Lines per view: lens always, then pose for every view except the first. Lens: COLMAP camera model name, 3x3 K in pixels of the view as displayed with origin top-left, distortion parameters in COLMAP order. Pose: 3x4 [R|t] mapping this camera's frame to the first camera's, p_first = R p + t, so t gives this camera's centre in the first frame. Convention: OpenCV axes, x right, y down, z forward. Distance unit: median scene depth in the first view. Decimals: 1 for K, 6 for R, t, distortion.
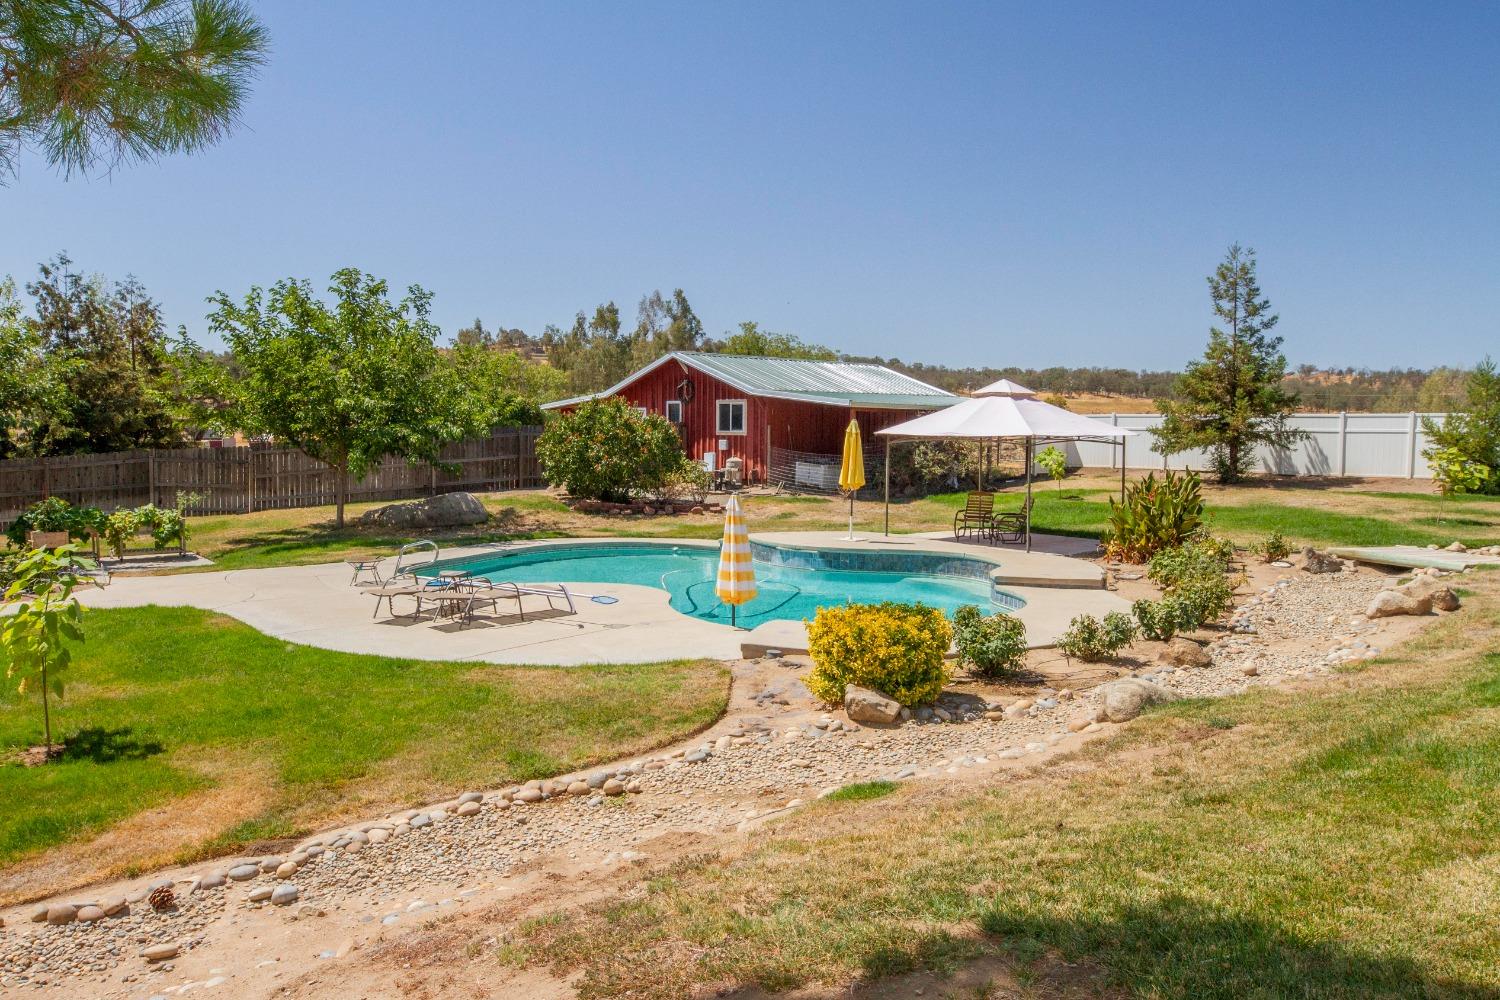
lens RADIAL K [[1127.9, 0, 741.8], [0, 1127.9, 510.3], [0, 0, 1]] dist [-0.035363, 0.011436]
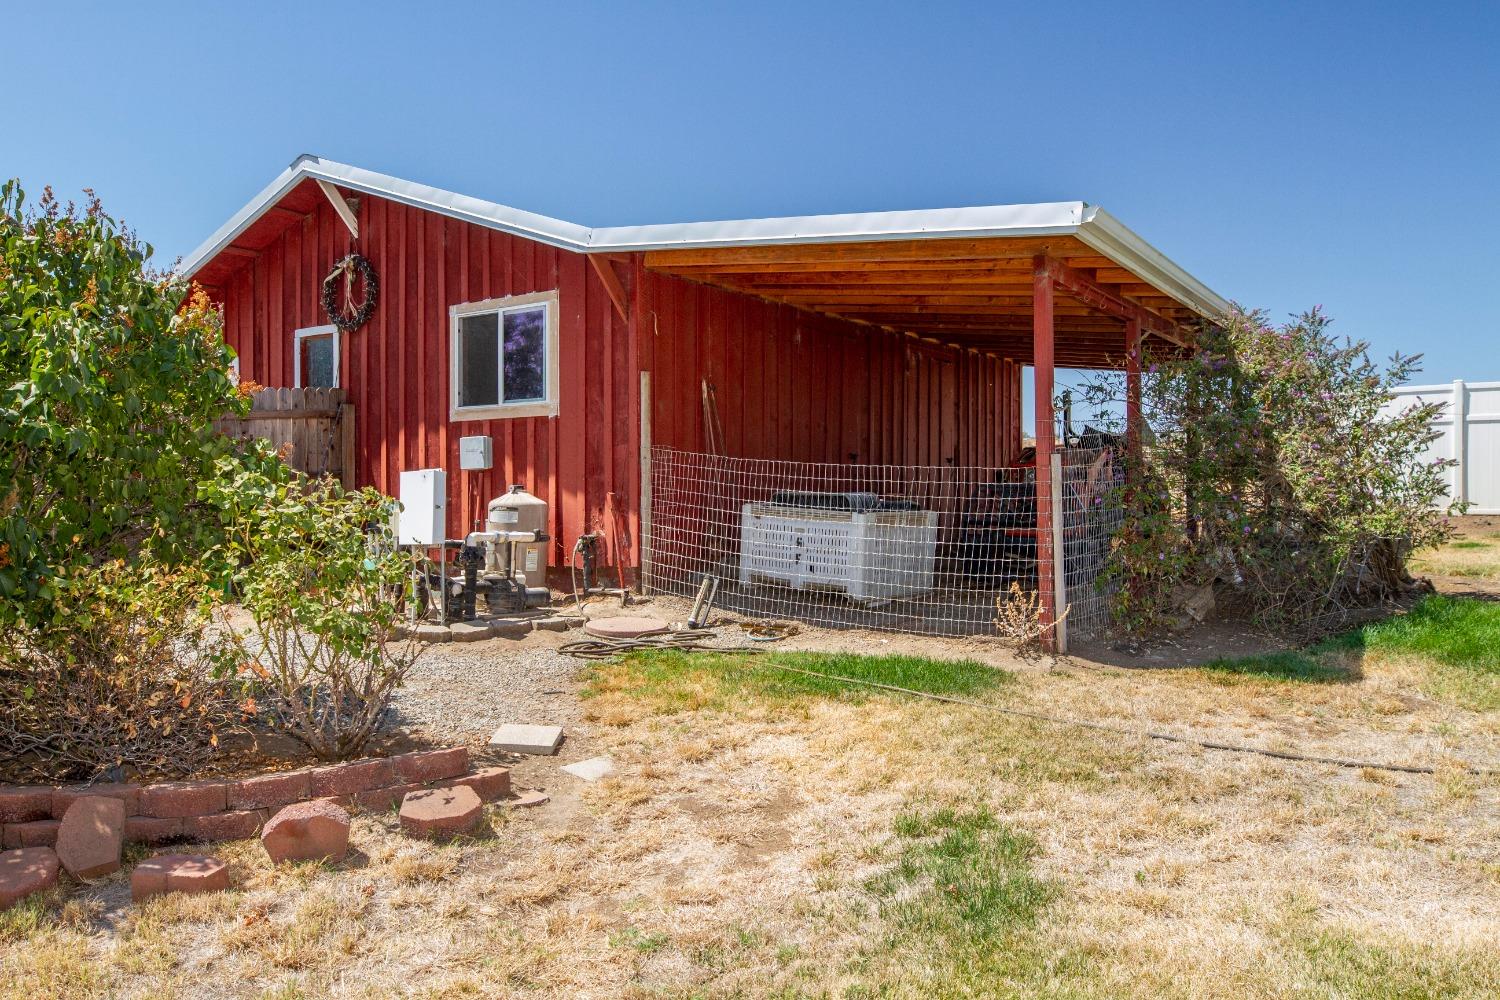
lens RADIAL K [[1127.9, 0, 745.3], [0, 1127.9, 498.9], [0, 0, 1]] dist [-0.035363, 0.011436]
pose [[0.973548, -0.009391, 0.228290, -0.015427], [0.024950, 0.997550, -0.065362, -0.025609], [-0.227117, 0.069329, 0.971397, 0.718369]]
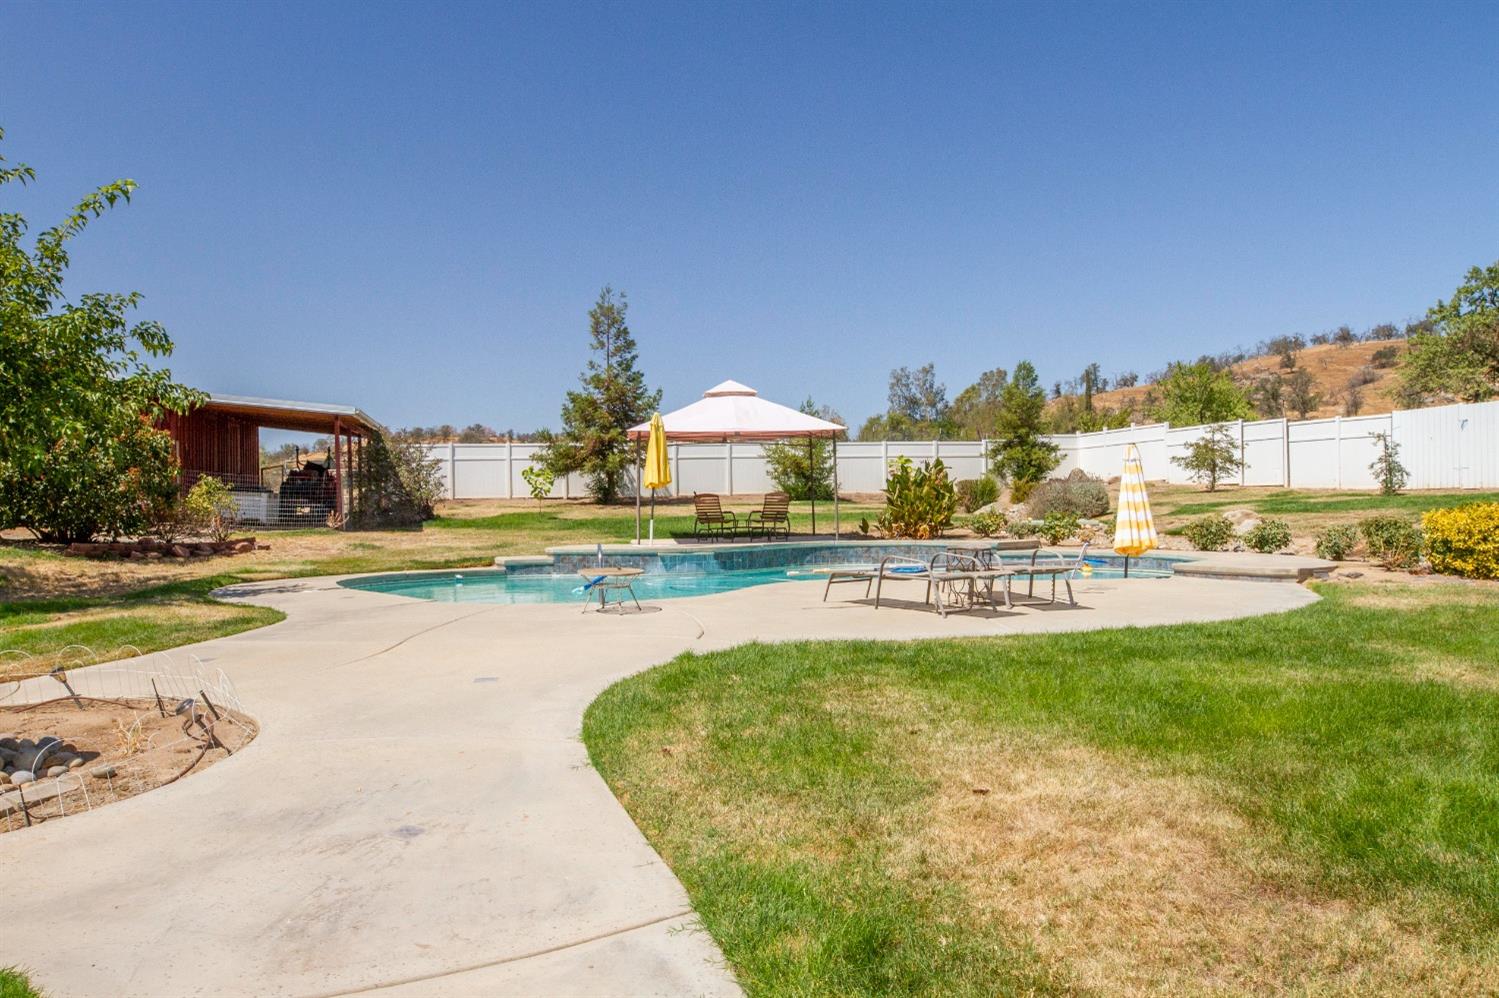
lens RADIAL K [[1127.1, 0, 733.6], [0, 1127.1, 502.2], [0, 0, 1]] dist [-0.035363, 0.011436]
pose [[0.517367, -0.015212, 0.855628, -0.405196], [0.079624, 0.996360, -0.030432, 0.015172], [-0.852051, 0.083874, 0.516695, 0.314315]]
